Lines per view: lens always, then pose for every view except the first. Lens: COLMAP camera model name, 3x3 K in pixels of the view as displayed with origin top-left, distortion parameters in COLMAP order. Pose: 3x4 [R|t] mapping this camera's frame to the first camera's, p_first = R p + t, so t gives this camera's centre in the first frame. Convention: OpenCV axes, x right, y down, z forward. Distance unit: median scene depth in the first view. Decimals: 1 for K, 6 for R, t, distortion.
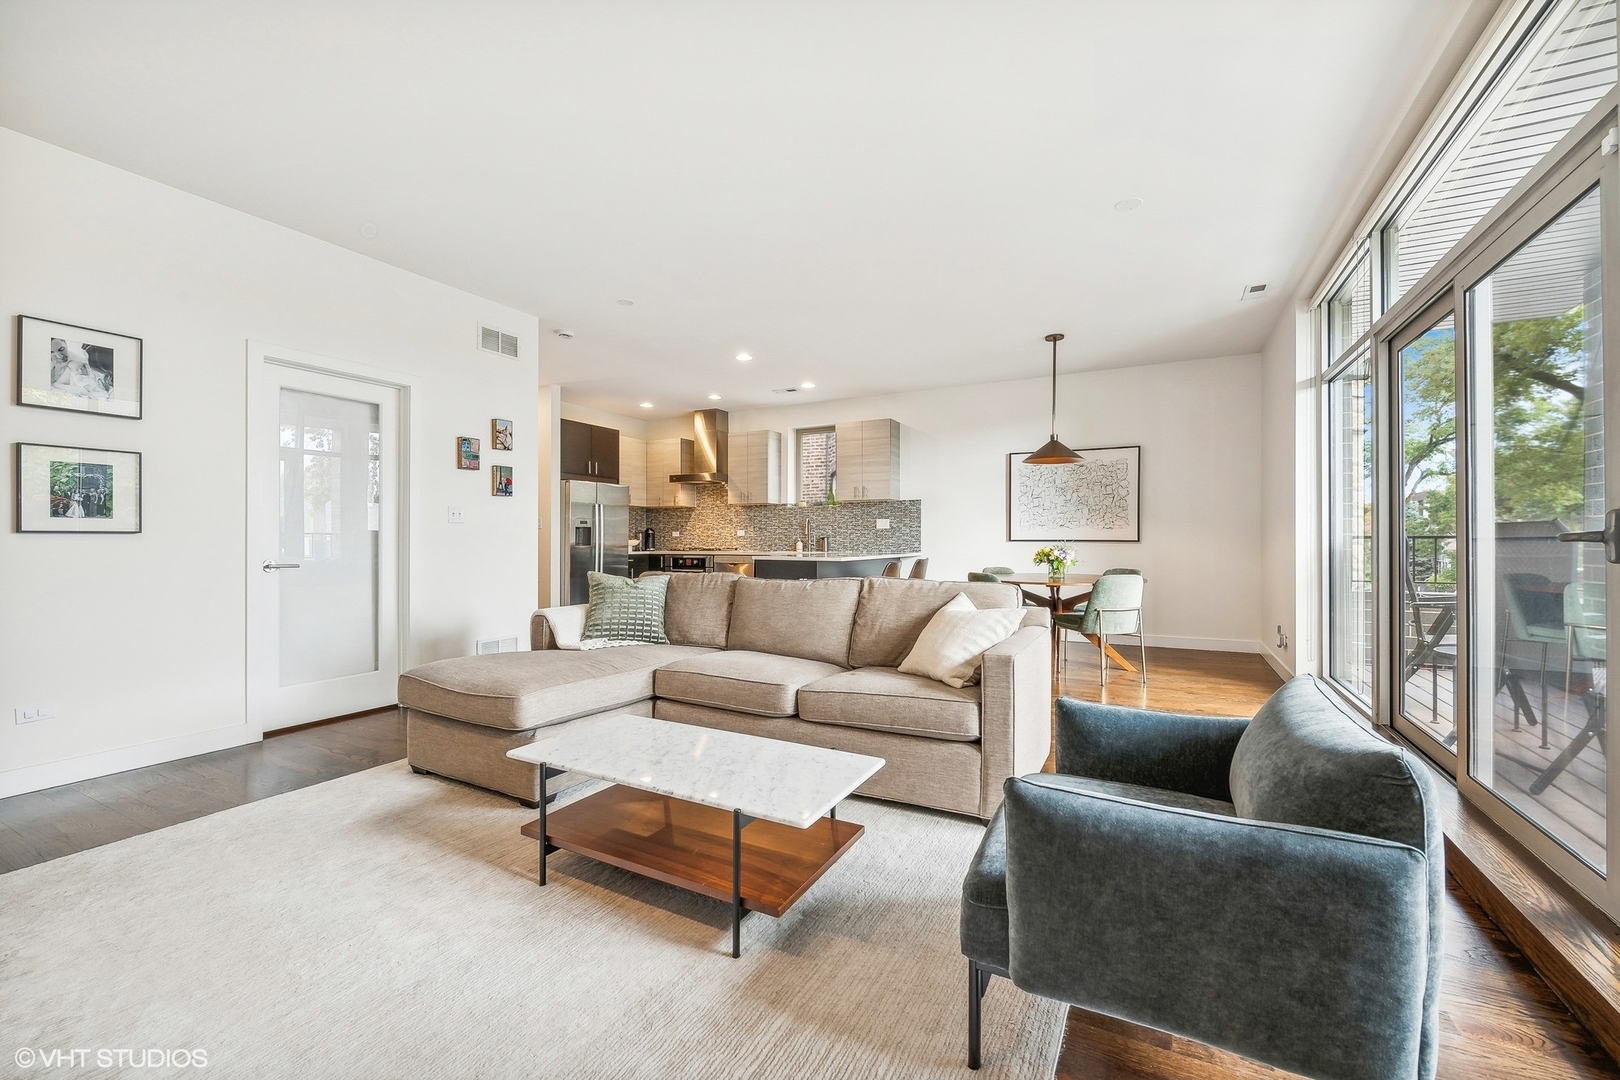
lens RADIAL K [[650.4, 0, 808.4], [0, 650.4, 545.1], [0, 0, 1]] dist [0.011539, -0.000109]
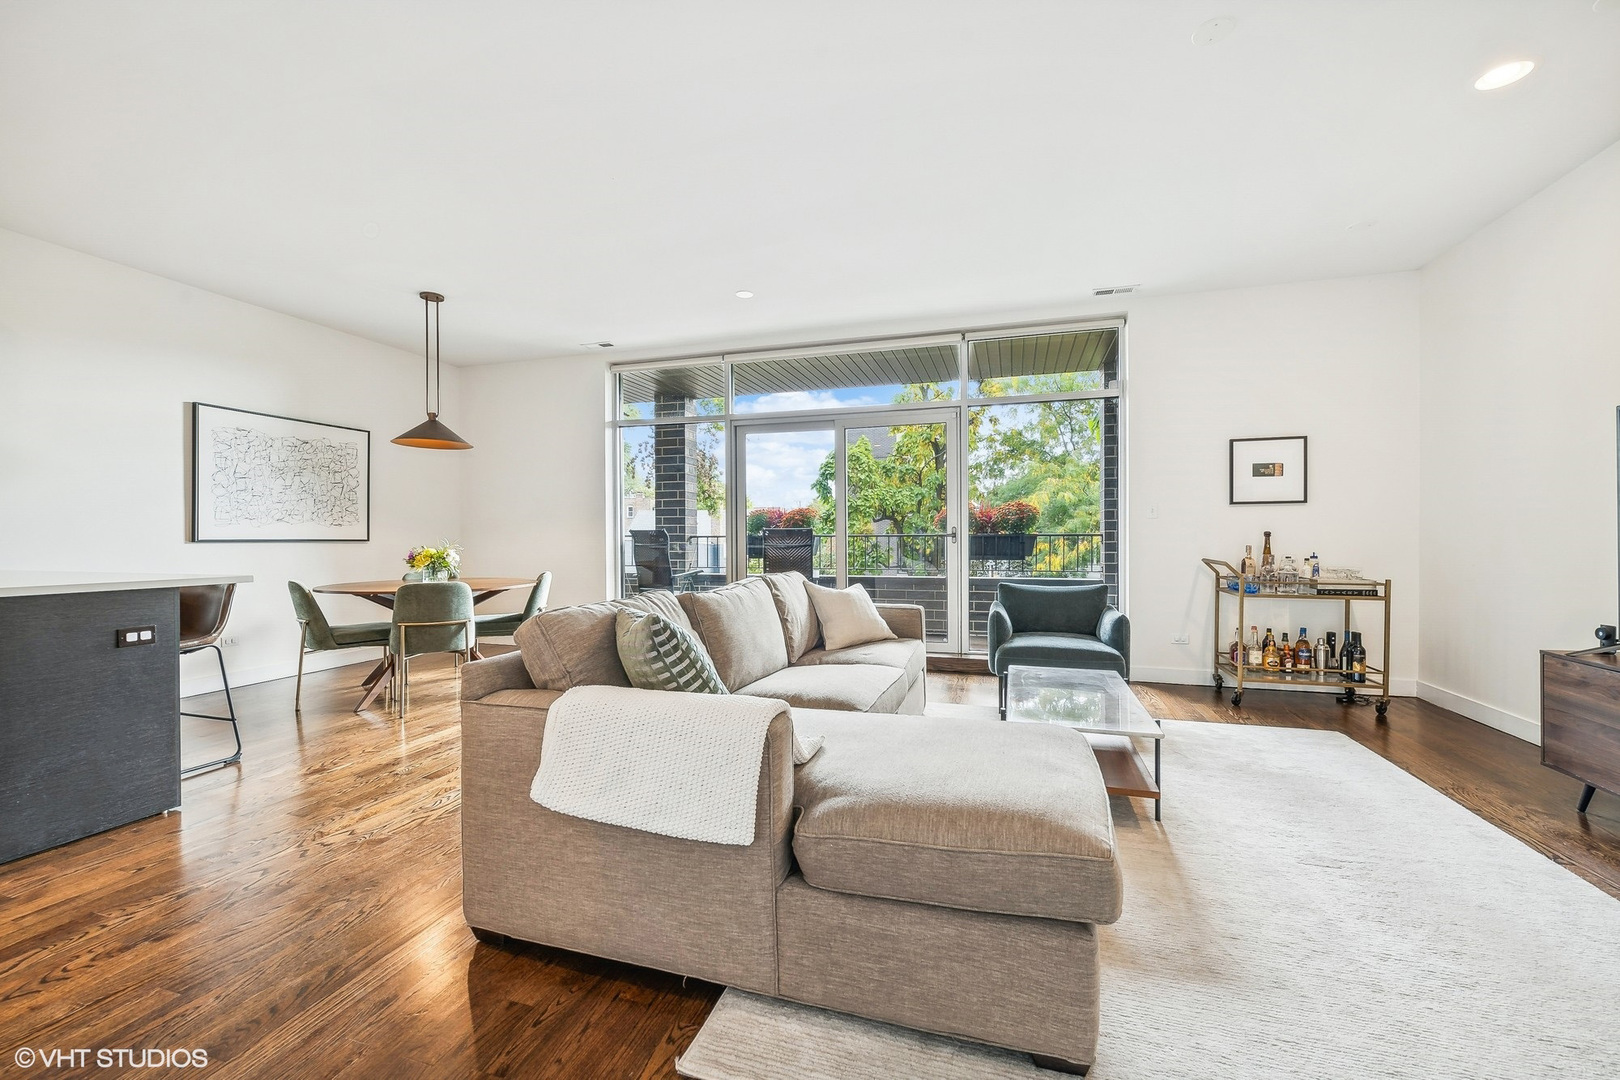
lens RADIAL K [[645.0, 0, 811.8], [0, 645.0, 546.4], [0, 0, 1]] dist [0.000360, -0.002472]
pose [[-0.193448, -0.012994, 0.981024, -0.352192], [0.012223, 0.999803, 0.015653, -0.003576], [-0.981034, 0.015019, -0.193251, 0.454777]]
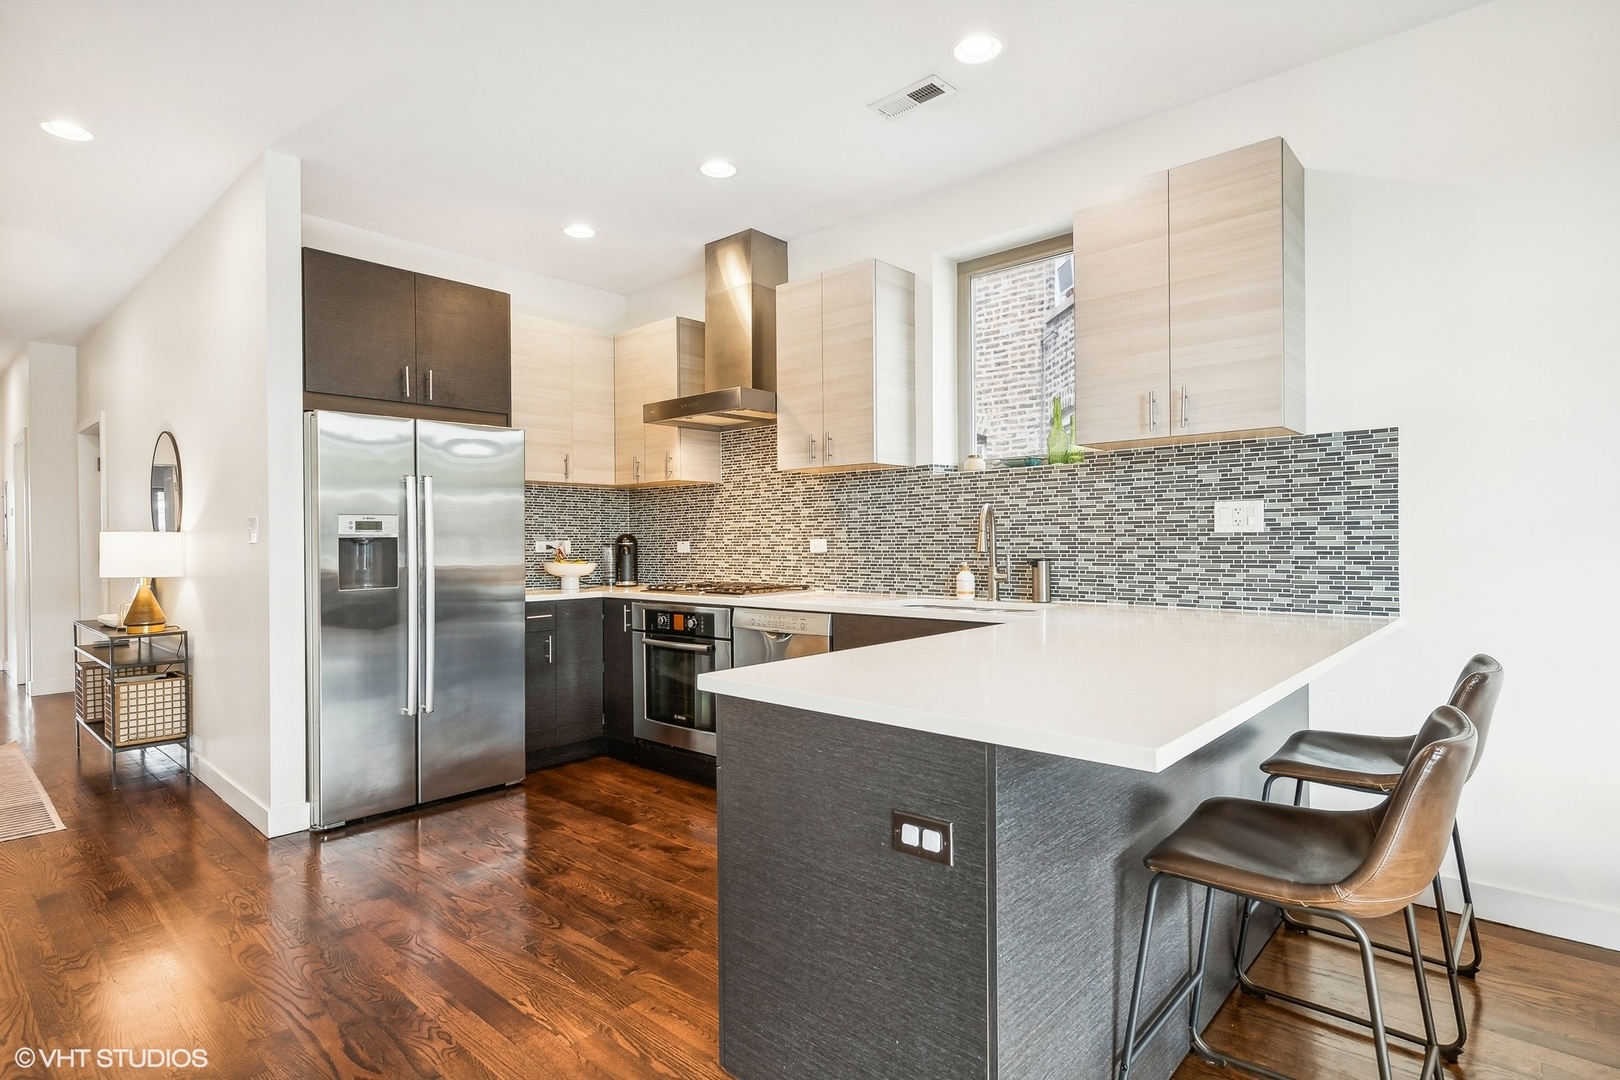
lens RADIAL K [[830.1, 0, 810.0], [0, 830.1, 540.0], [0, 0, 1]] dist [0.005616, -0.000141]
pose [[0.970299, -0.008617, -0.241753, 0.013186], [0.006752, 0.999941, -0.008542, -0.018350], [0.241813, 0.006656, 0.970300, 0.537793]]
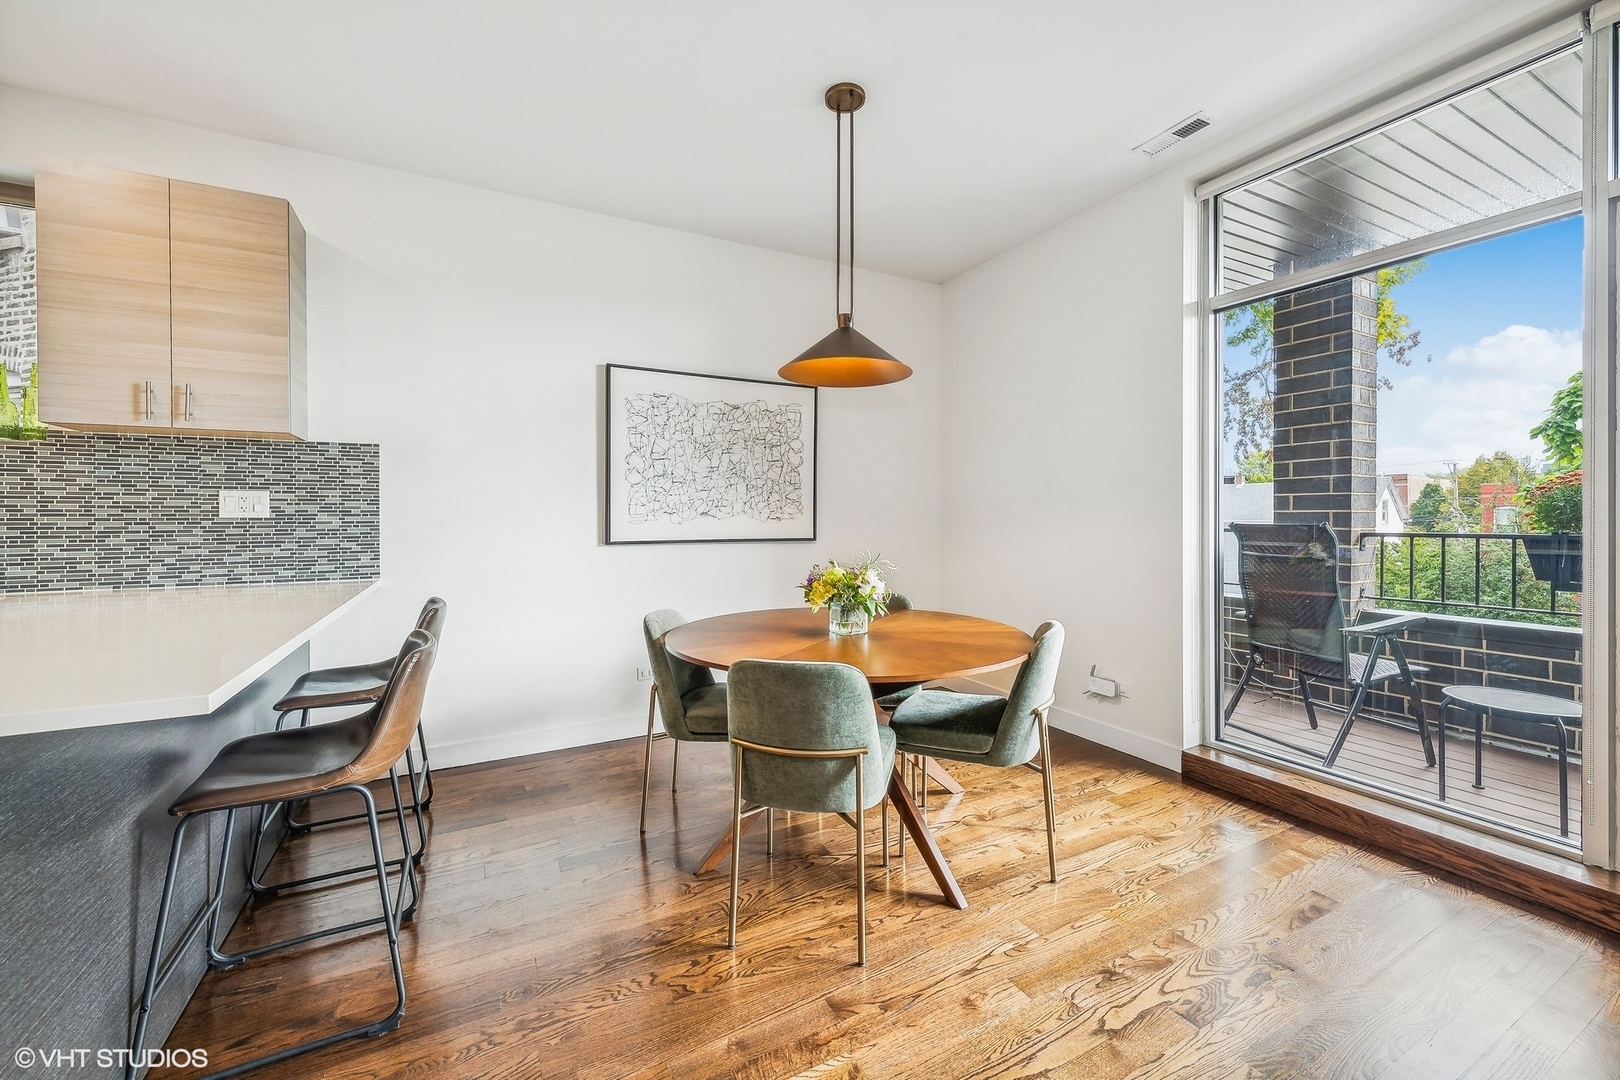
lens RADIAL K [[641.3, 0, 809.9], [0, 641.3, 521.7], [0, 0, 1]] dist [0.001839, -0.000687]
pose [[0.560090, -0.006747, 0.828404, -0.002472], [0.011746, 0.999931, 0.000203, -0.018161], [-0.828349, 0.009617, 0.560130, 0.513769]]
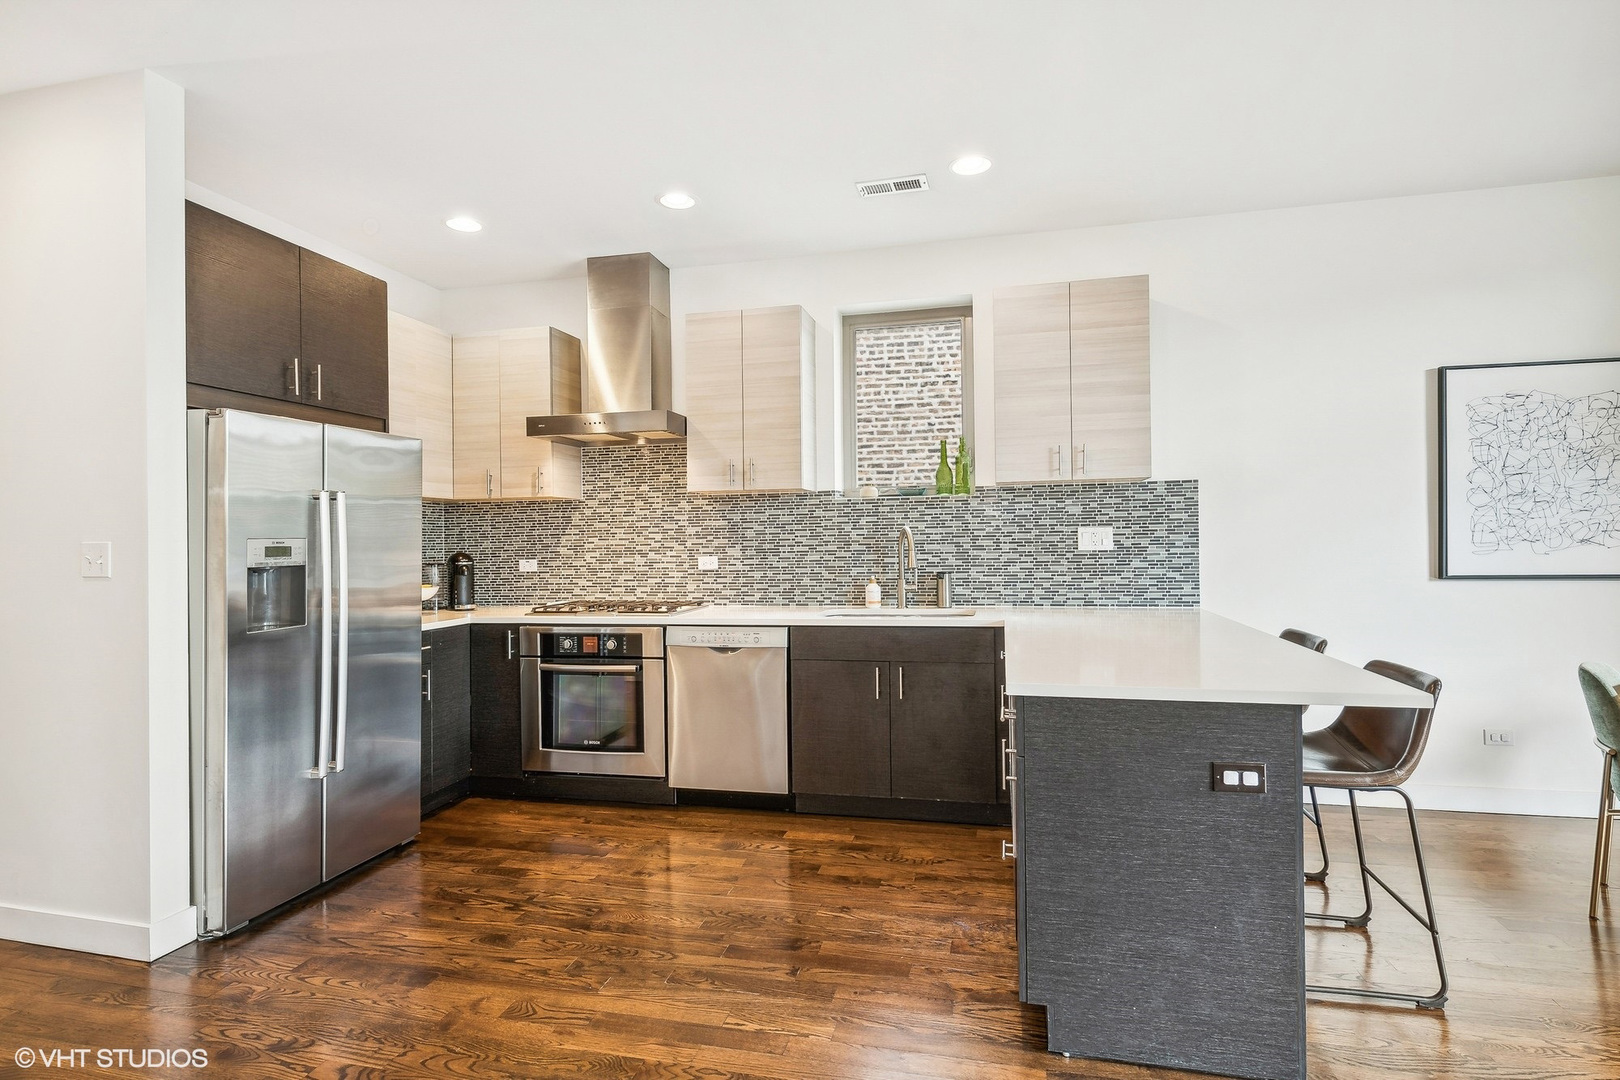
lens RADIAL K [[812.0, 0, 813.3], [0, 812.0, 534.5], [0, 0, 1]] dist [0.004192, -0.000372]
pose [[0.967085, -0.014389, 0.254045, -0.178319], [0.018595, 0.999727, -0.014163, -0.029099], [-0.253772, 0.018421, 0.967089, 0.508485]]
